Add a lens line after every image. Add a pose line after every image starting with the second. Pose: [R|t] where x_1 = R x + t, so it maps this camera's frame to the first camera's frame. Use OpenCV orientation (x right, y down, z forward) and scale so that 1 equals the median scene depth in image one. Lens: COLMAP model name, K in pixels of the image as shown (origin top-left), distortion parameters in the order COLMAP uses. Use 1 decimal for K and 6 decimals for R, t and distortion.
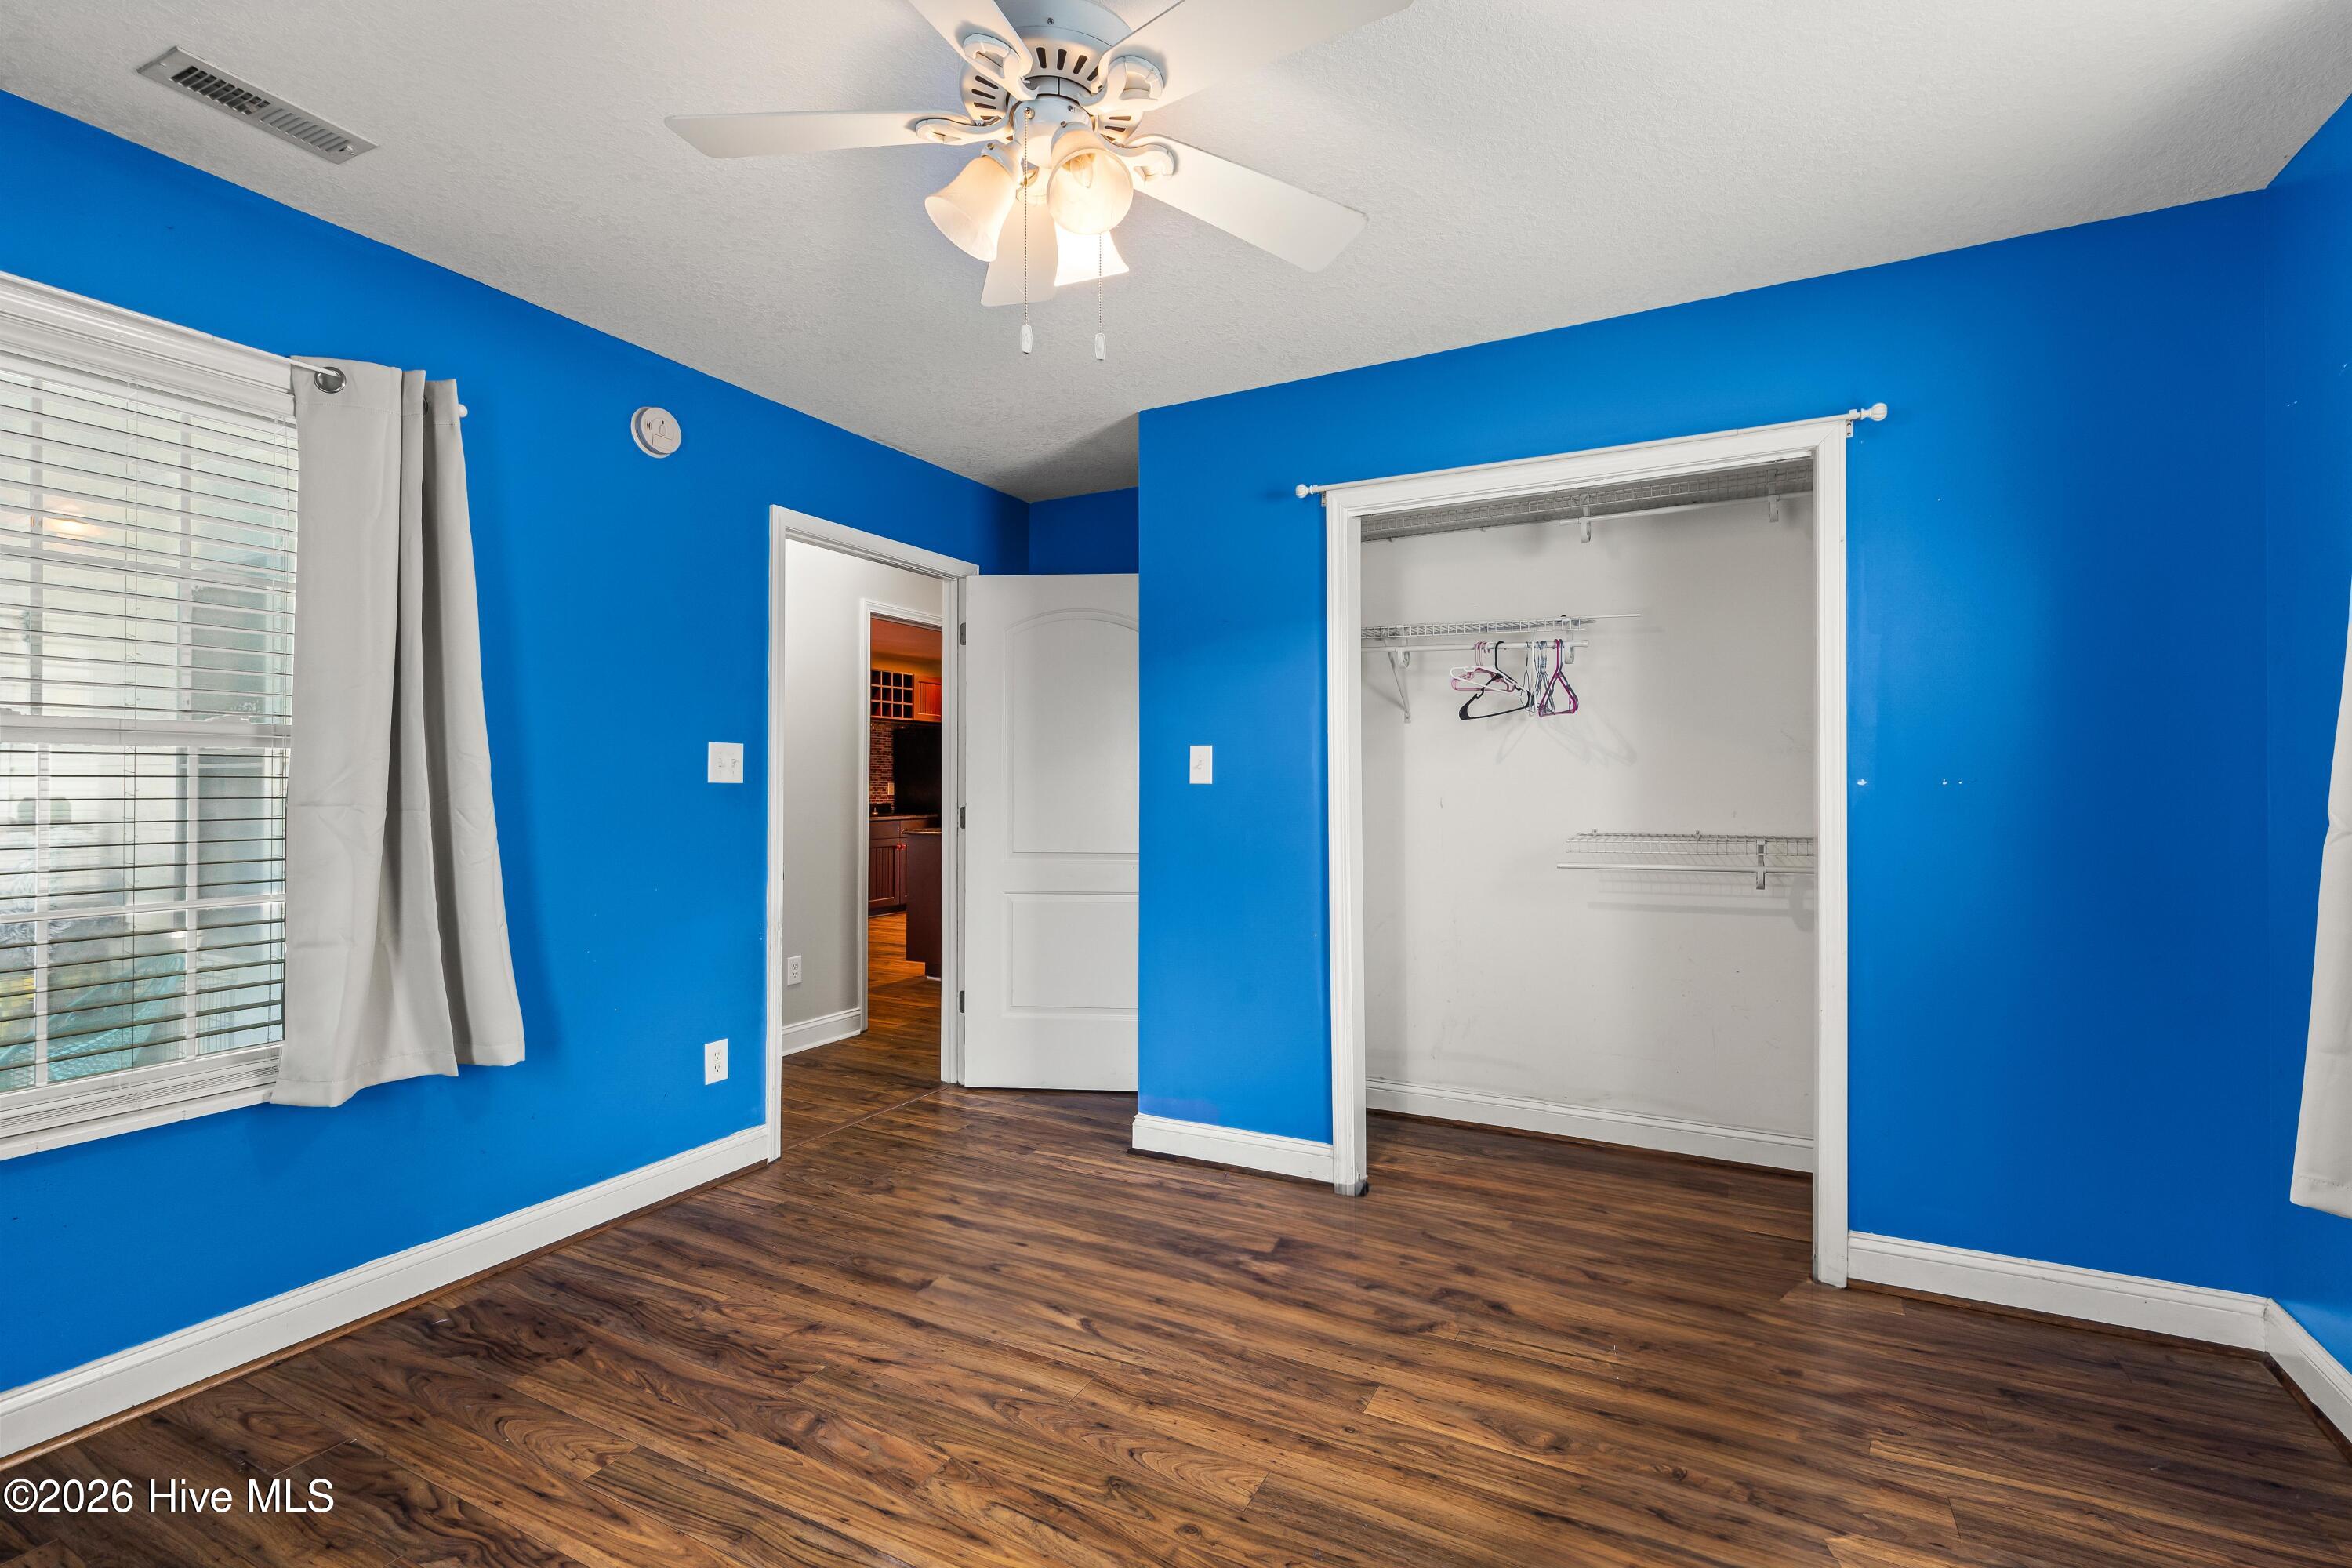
lens RADIAL K [[1057.7, 0, 1179.1], [0, 1057.7, 779.0], [0, 0, 1]] dist [0.006961, -0.001963]
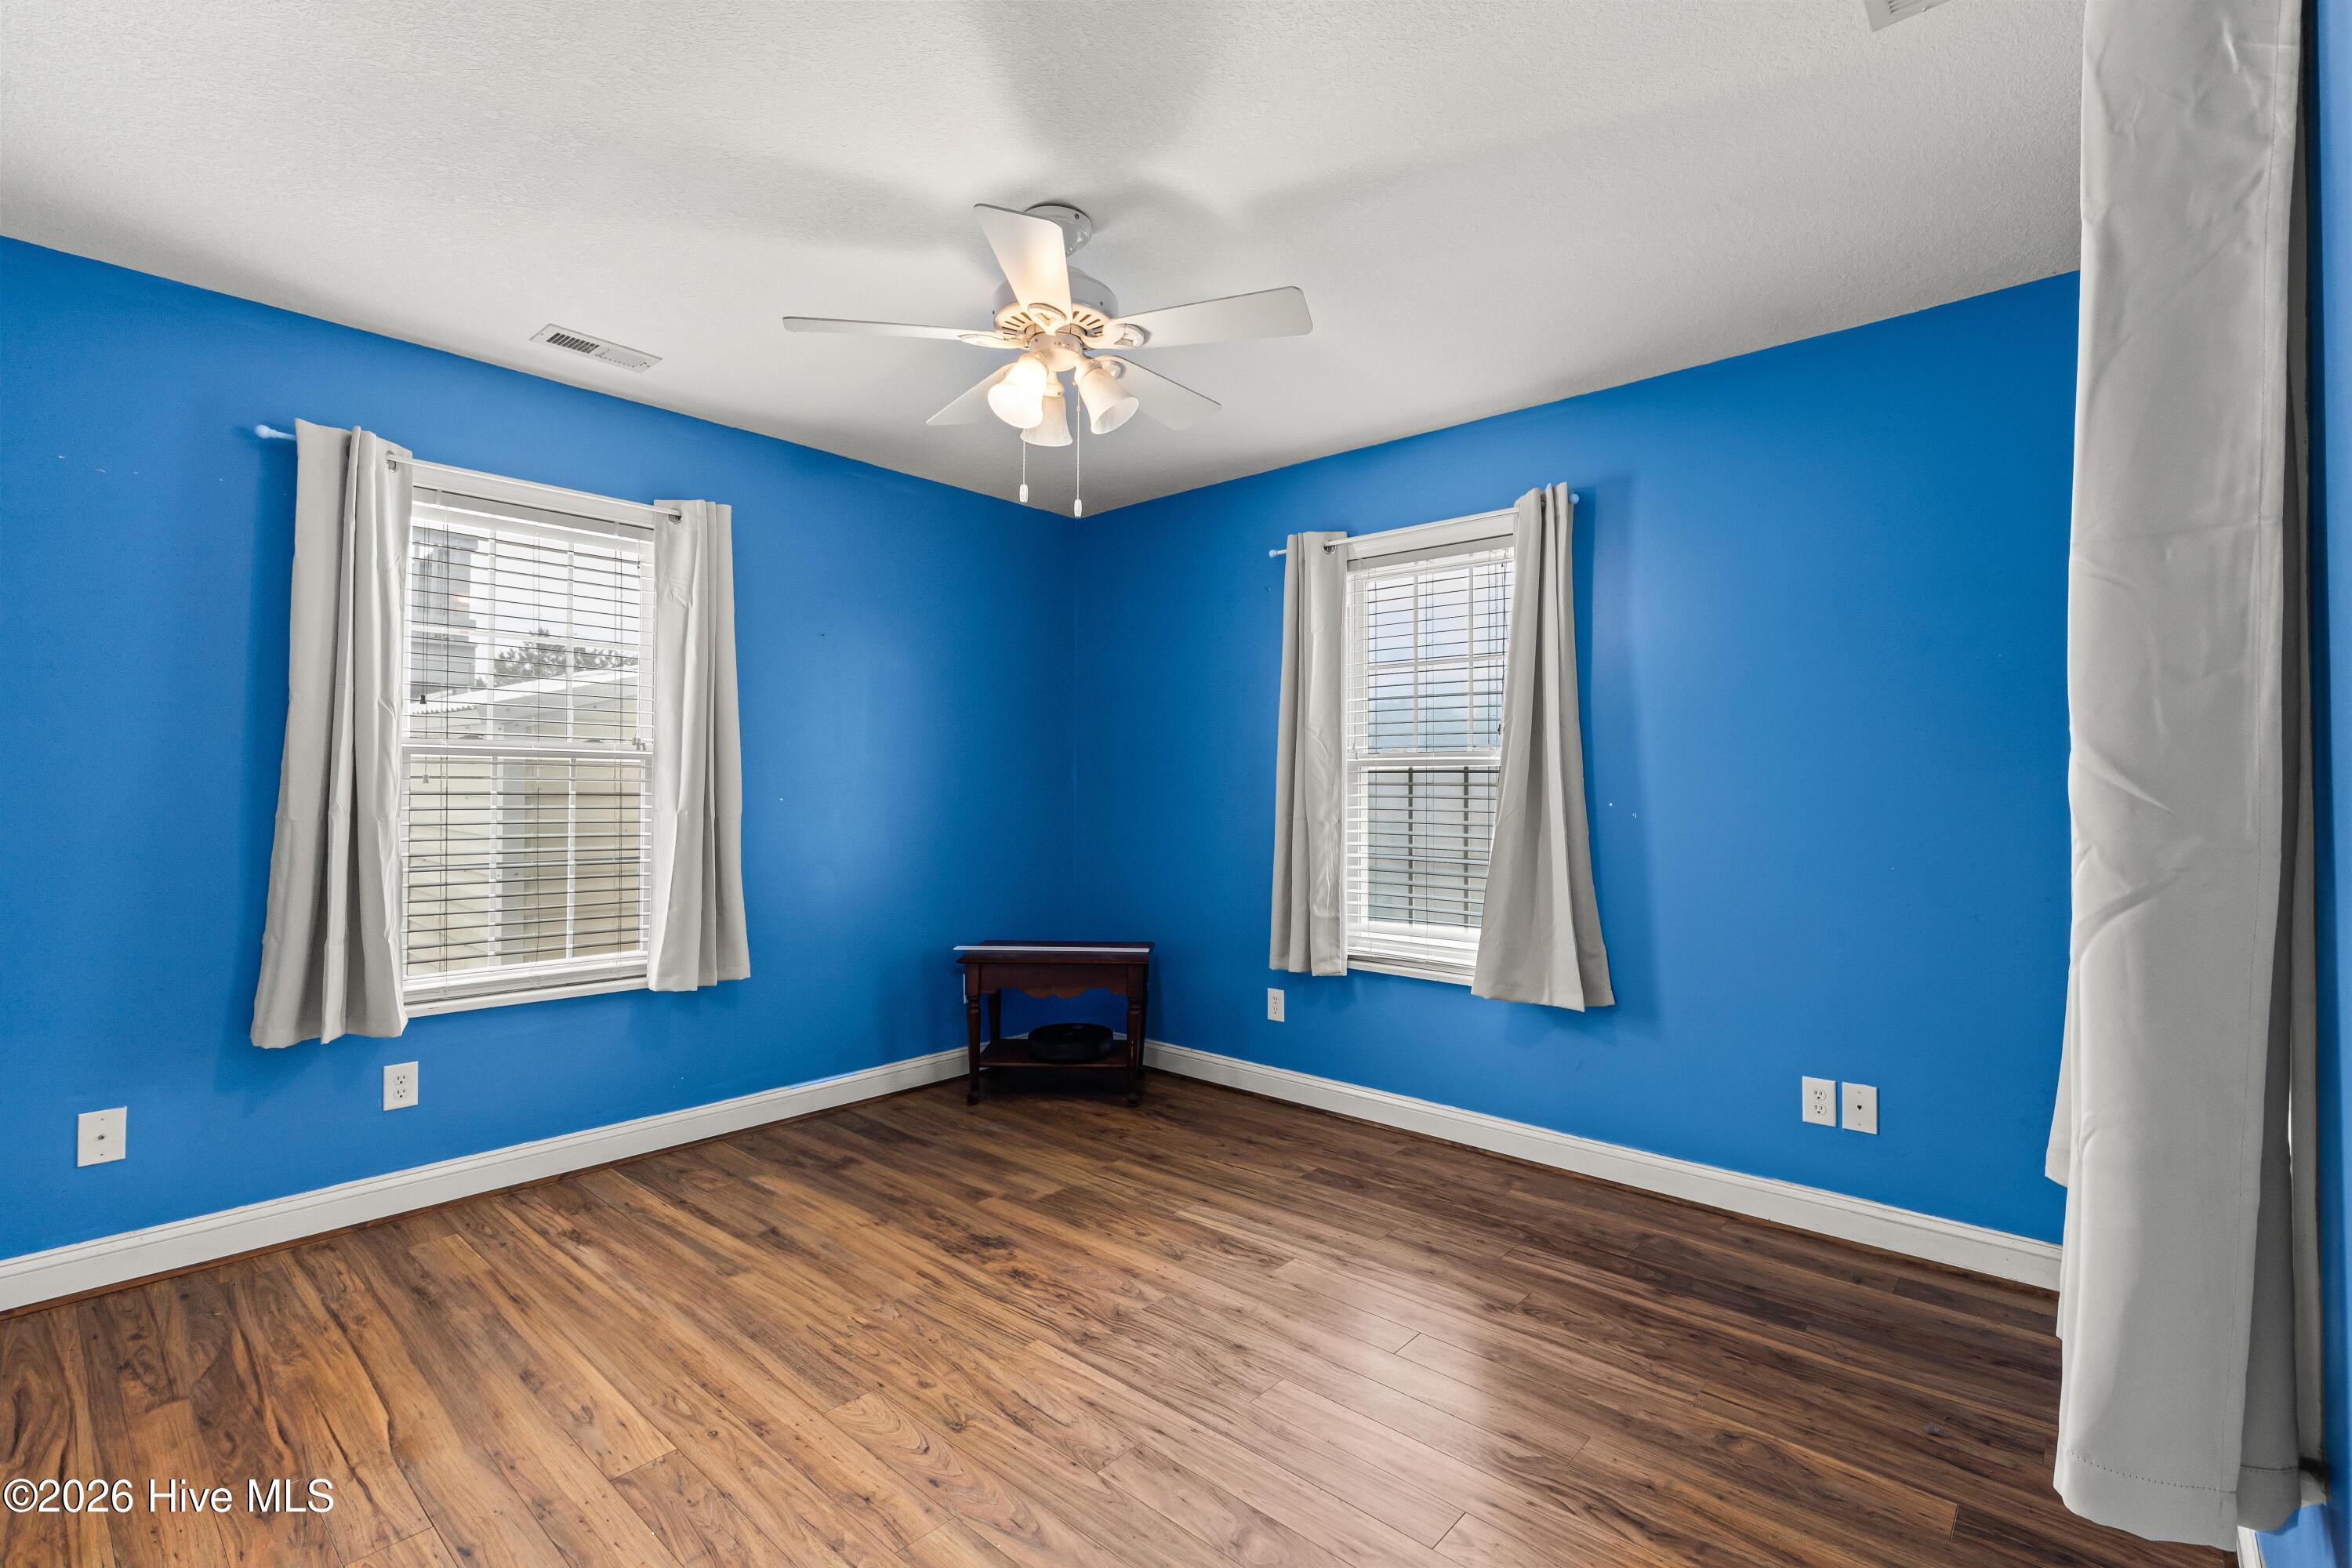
lens RADIAL K [[1057.7, 0, 1172.7], [0, 1057.7, 781.3], [0, 0, 1]] dist [0.006961, -0.001963]
pose [[-0.969025, 0.000670, 0.246962, -0.534652], [-0.002400, 0.999924, -0.012128, 0.008749], [-0.246952, -0.012345, -0.968949, 1.971242]]
